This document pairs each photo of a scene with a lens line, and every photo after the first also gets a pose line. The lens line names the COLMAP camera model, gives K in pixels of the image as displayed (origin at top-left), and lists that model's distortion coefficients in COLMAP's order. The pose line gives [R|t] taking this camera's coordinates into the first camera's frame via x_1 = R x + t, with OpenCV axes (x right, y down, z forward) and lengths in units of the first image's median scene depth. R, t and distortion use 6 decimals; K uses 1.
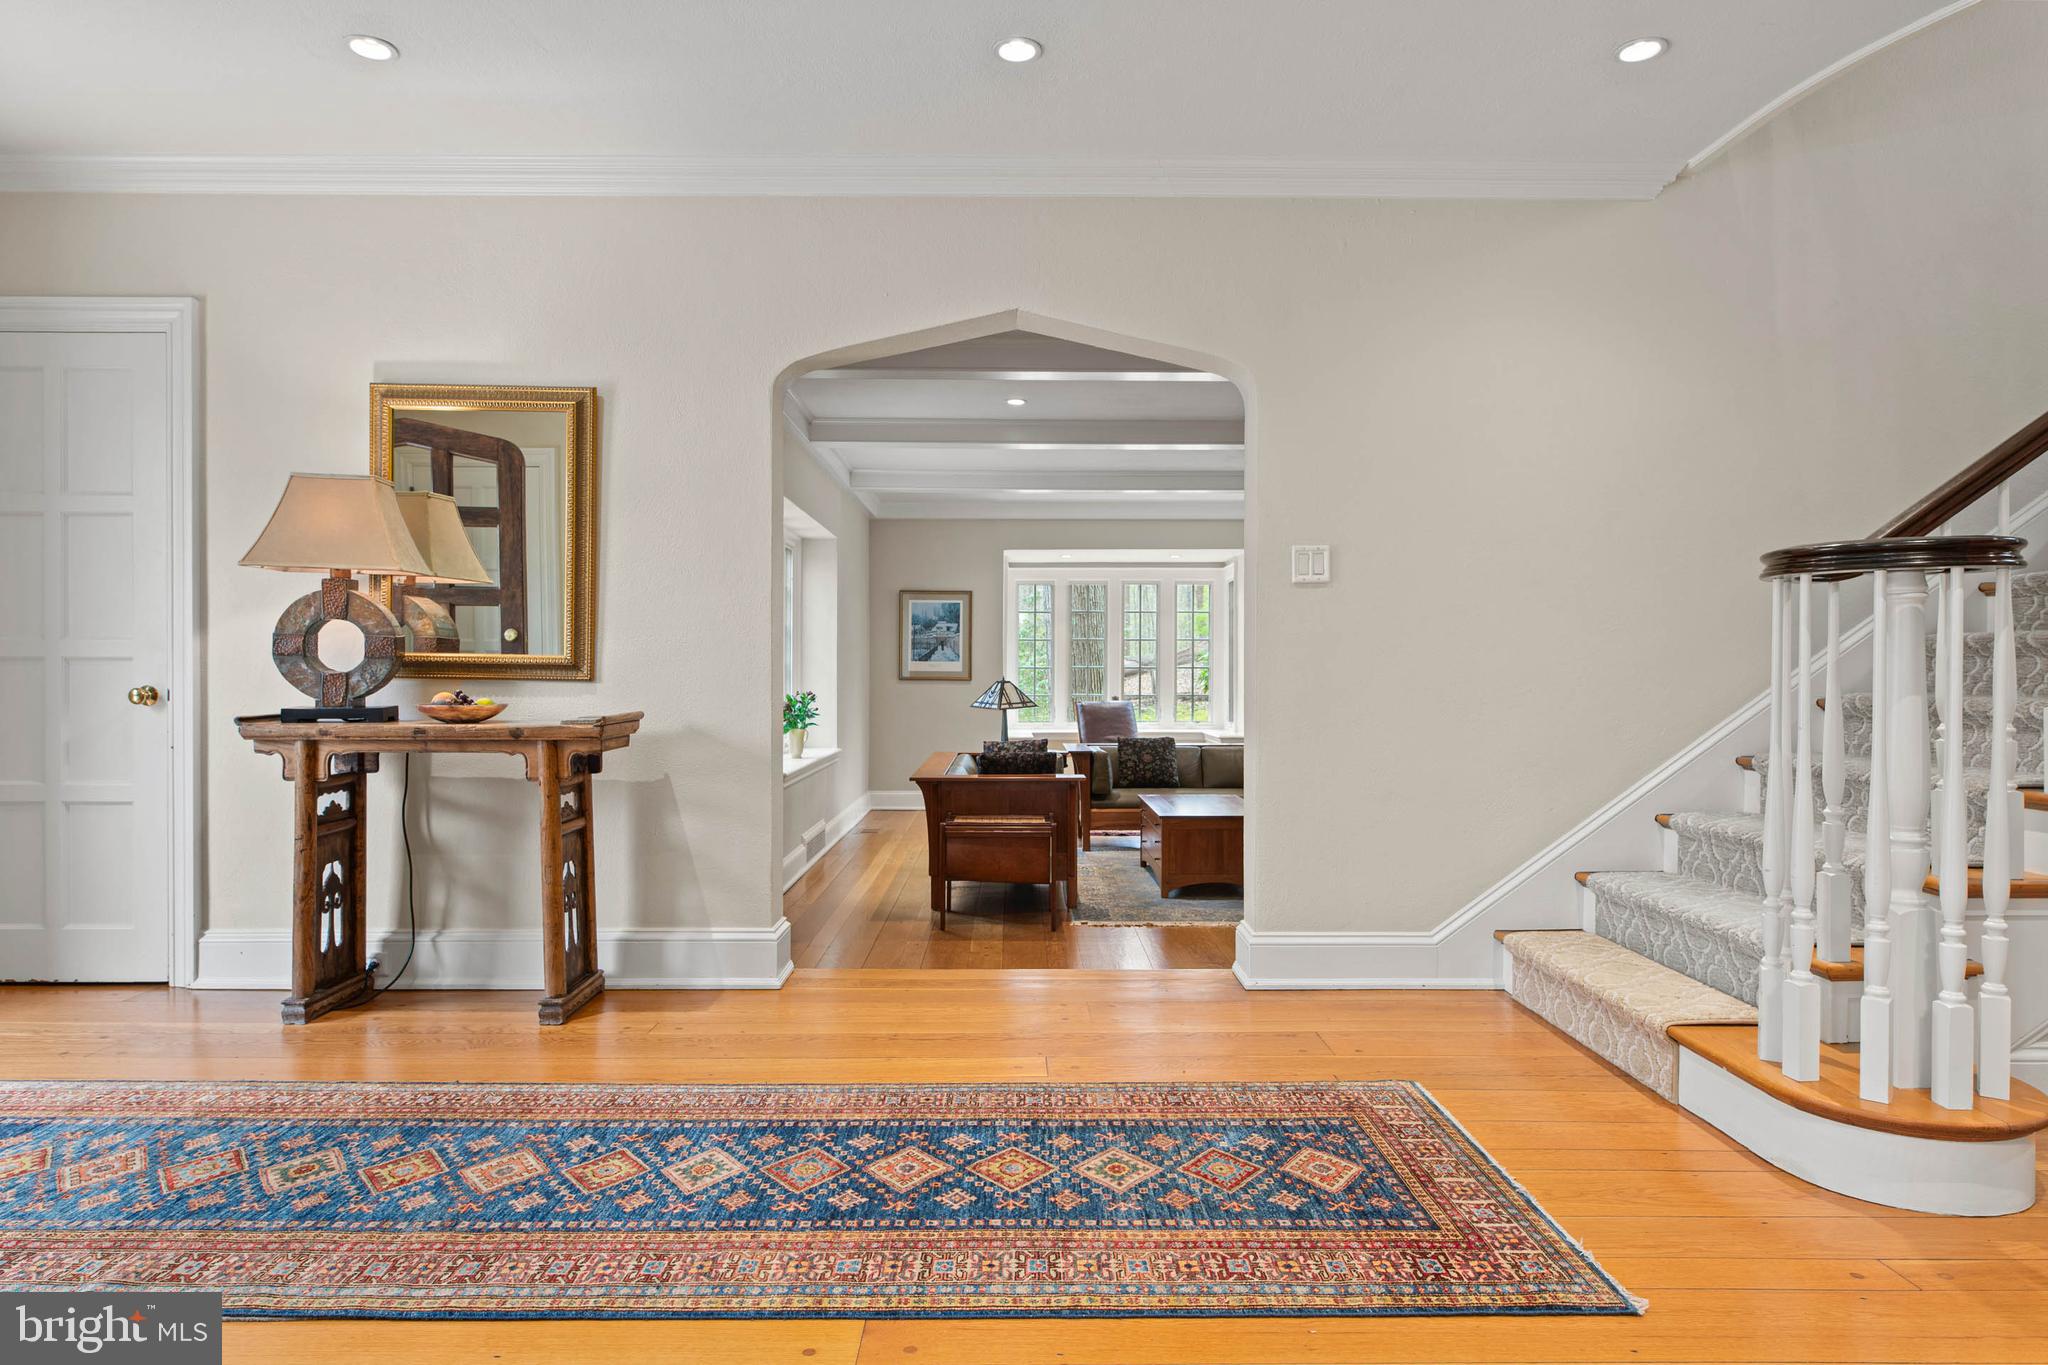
lens RADIAL K [[1202.0, 0, 1027.6], [0, 1202.0, 647.8], [0, 0, 1]] dist [0.000283, -0.000784]
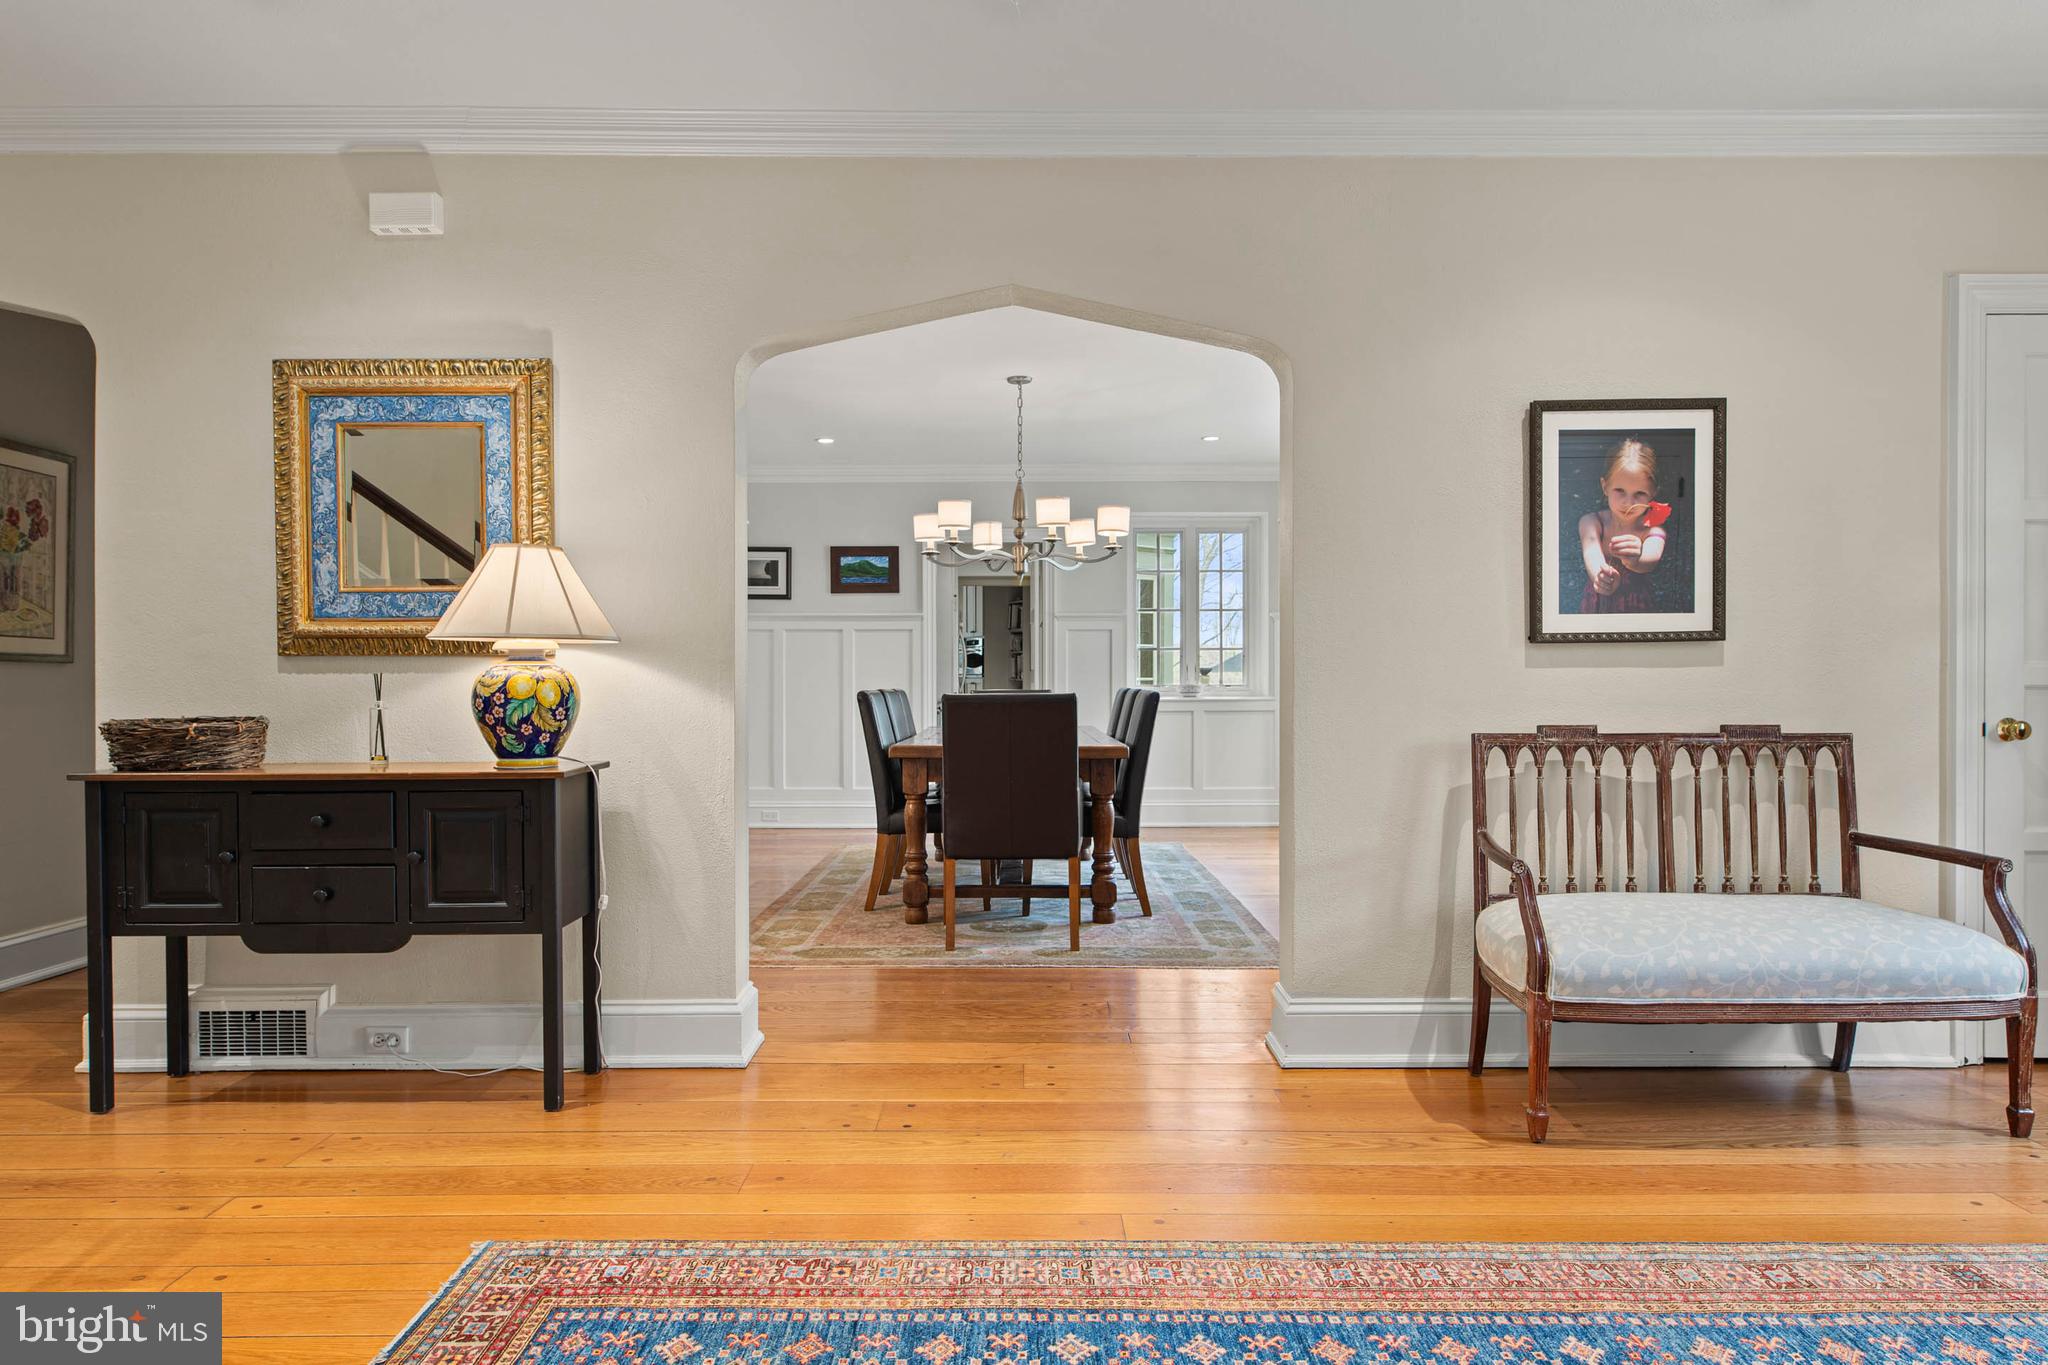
lens RADIAL K [[1255.5, 0, 1024.0], [0, 1255.5, 682.5], [0, 0, 1]] dist [0.000996, -0.000058]
pose [[-0.999993, -0.000629, 0.003750, -0.028323], [-0.000686, 0.999881, -0.015383, 0.006289], [-0.003740, -0.015385, -0.999875, 1.871427]]
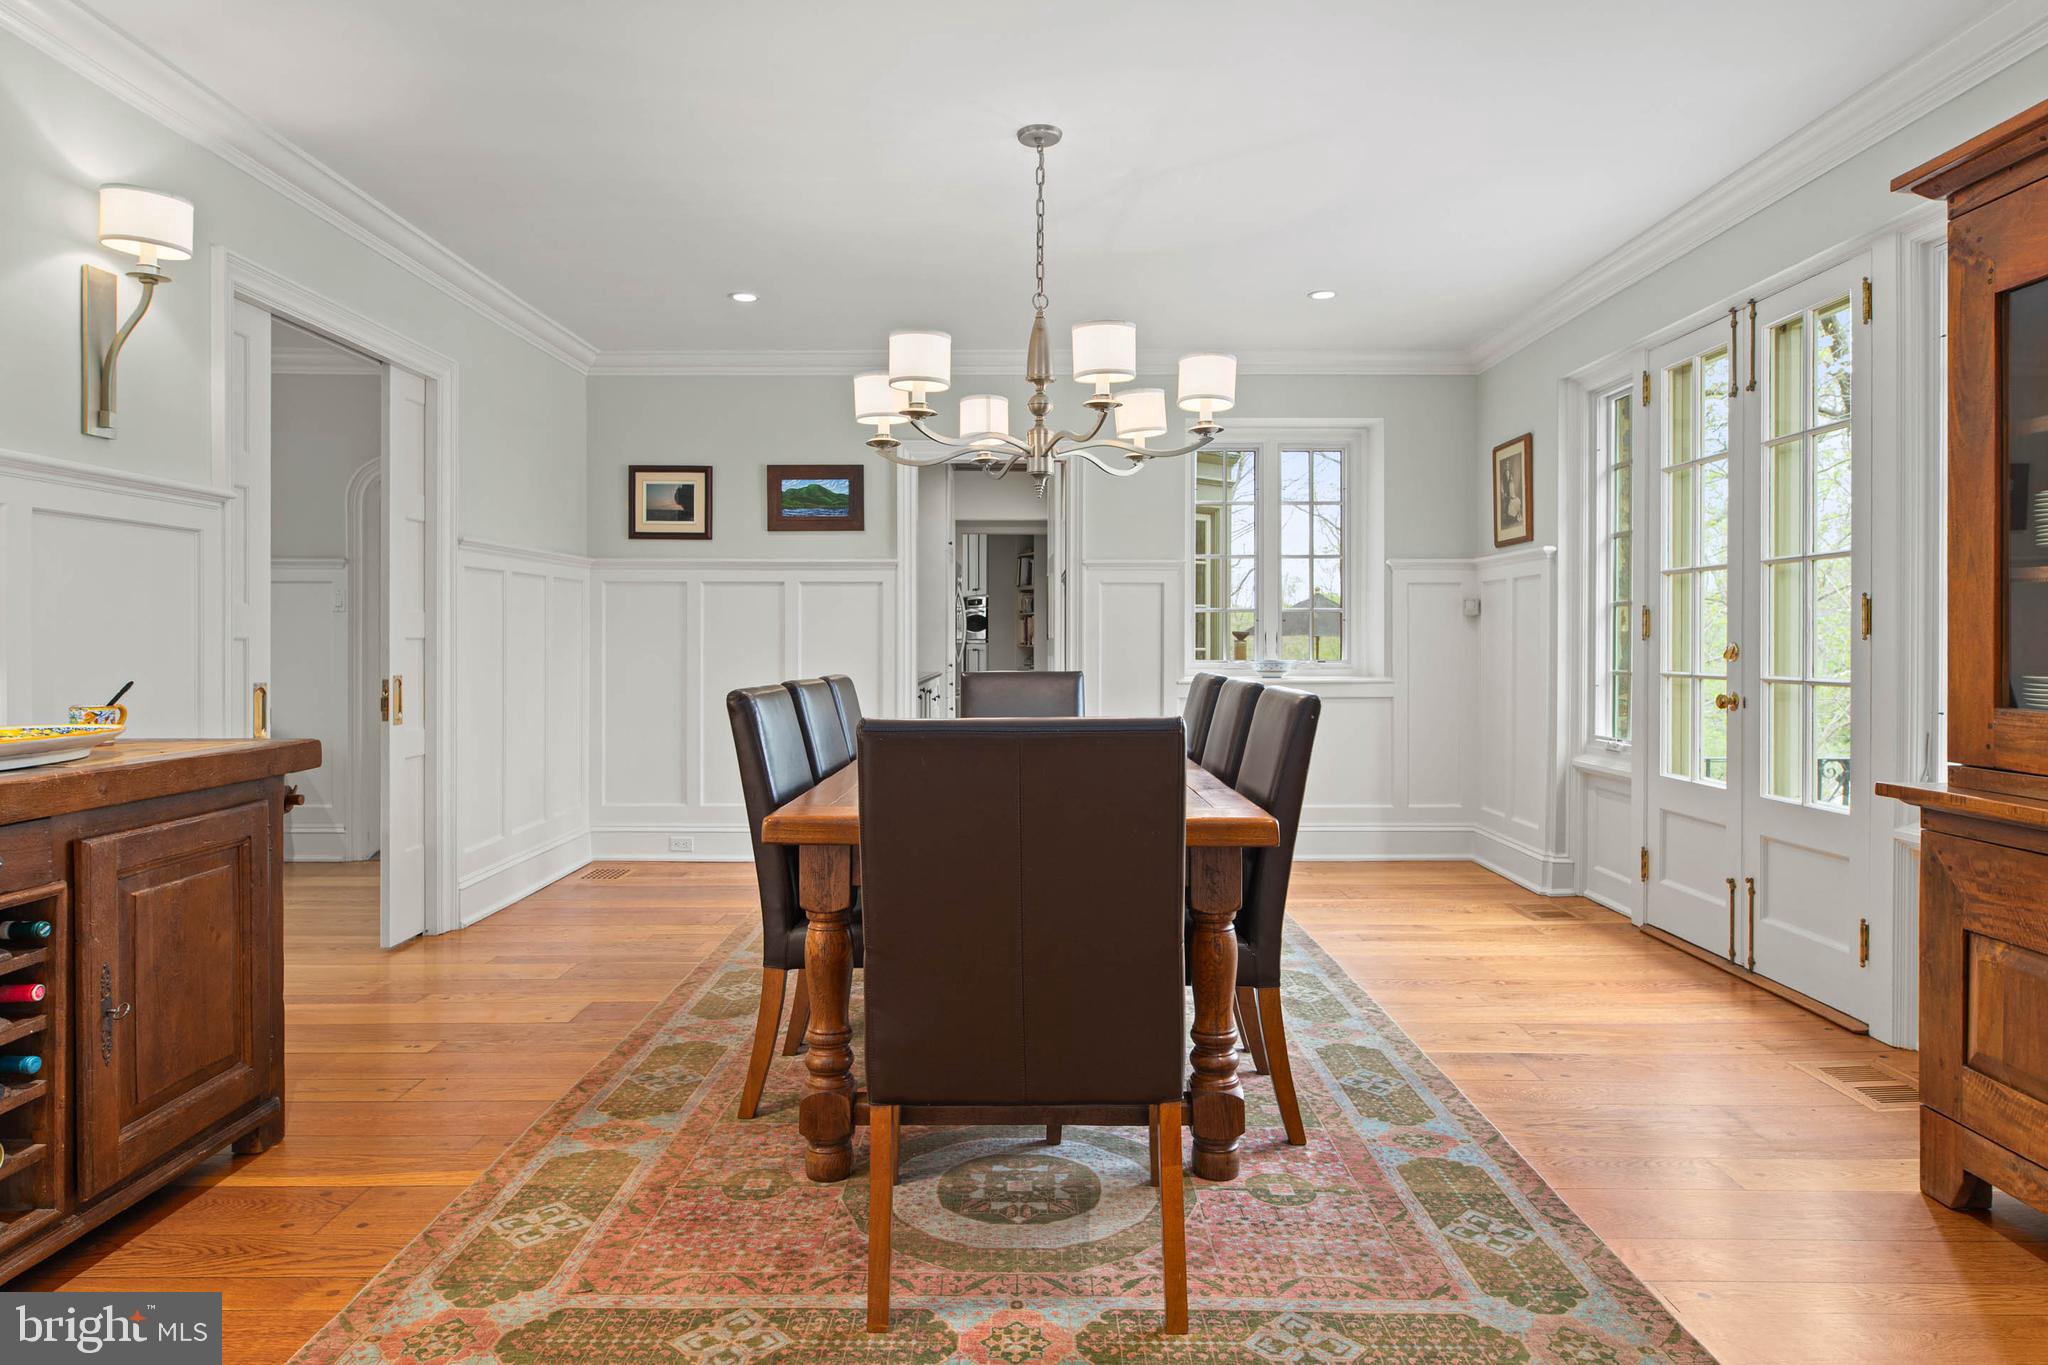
lens RADIAL K [[1202.0, 0, 1027.6], [0, 1202.0, 647.8], [0, 0, 1]] dist [0.000283, -0.000784]
pose [[-0.999975, -0.002498, 0.006687, -0.004031], [-0.002568, 0.999941, -0.010574, -0.047700], [-0.006660, -0.010591, -0.999922, 0.583861]]
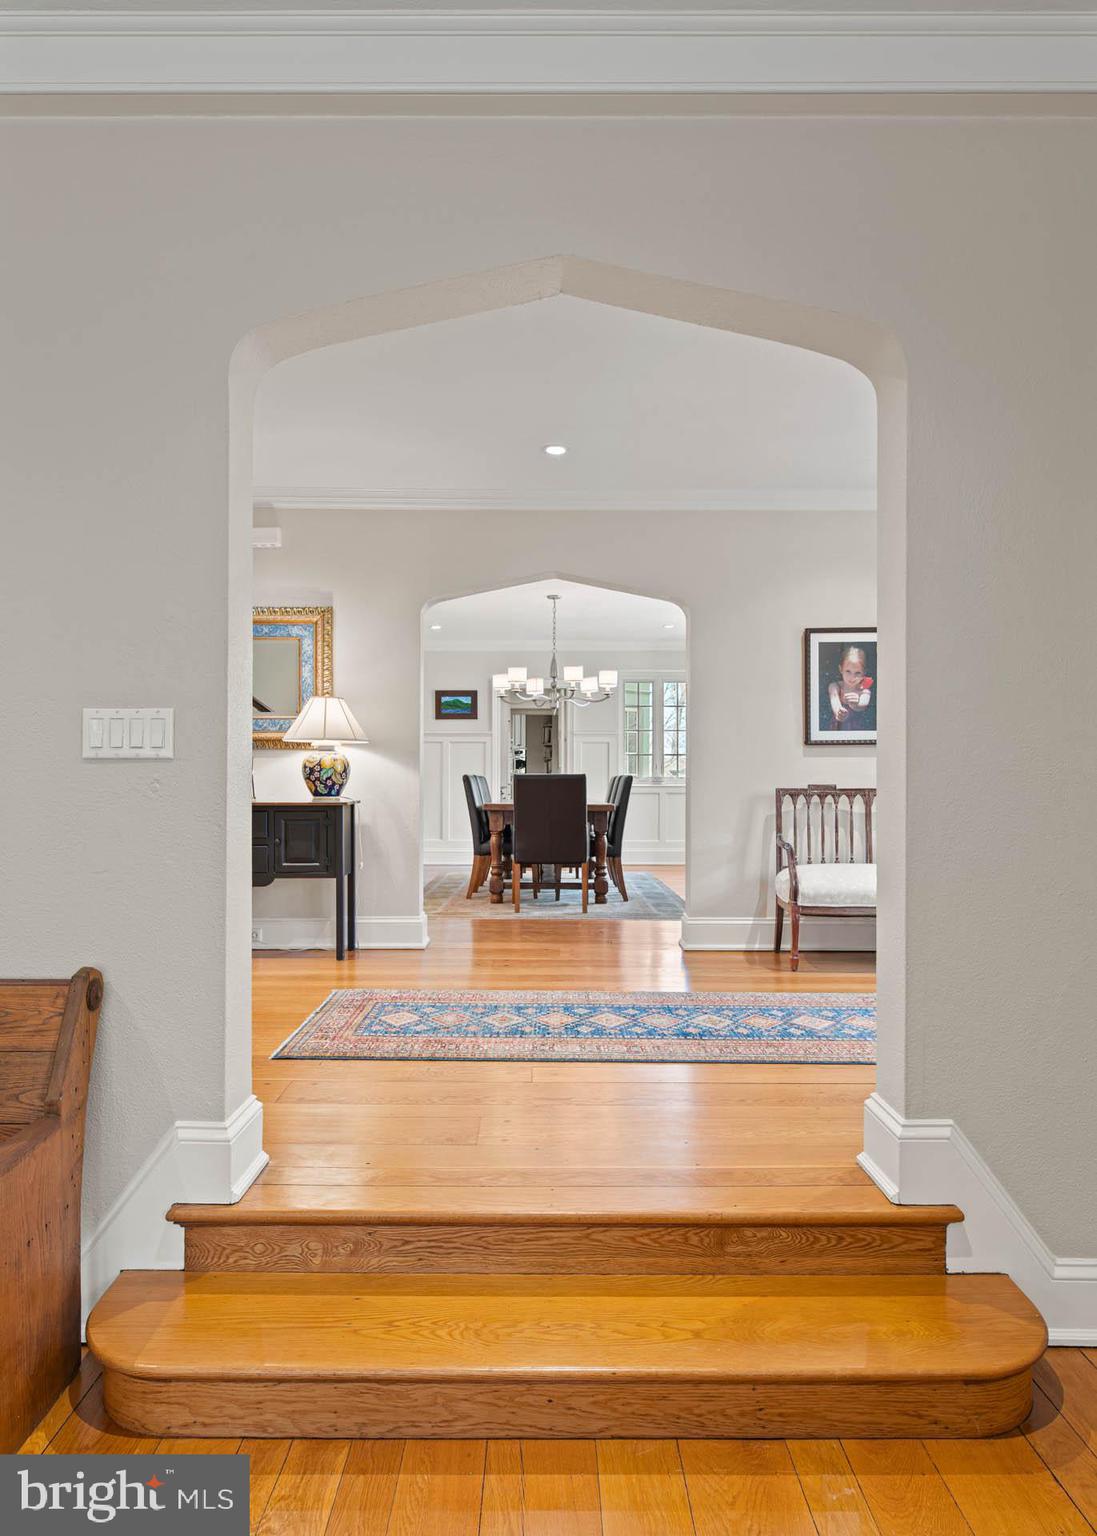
lens RADIAL K [[936.7, 0, 548.9], [0, 936.7, 773.7], [0, 0, 1]] dist [0.000196, 0.000015]
pose [[-0.999979, -0.003943, 0.005183, -0.008103], [-0.004089, 0.999586, -0.028465, 0.075457], [-0.005069, -0.028486, -0.999581, 2.689815]]
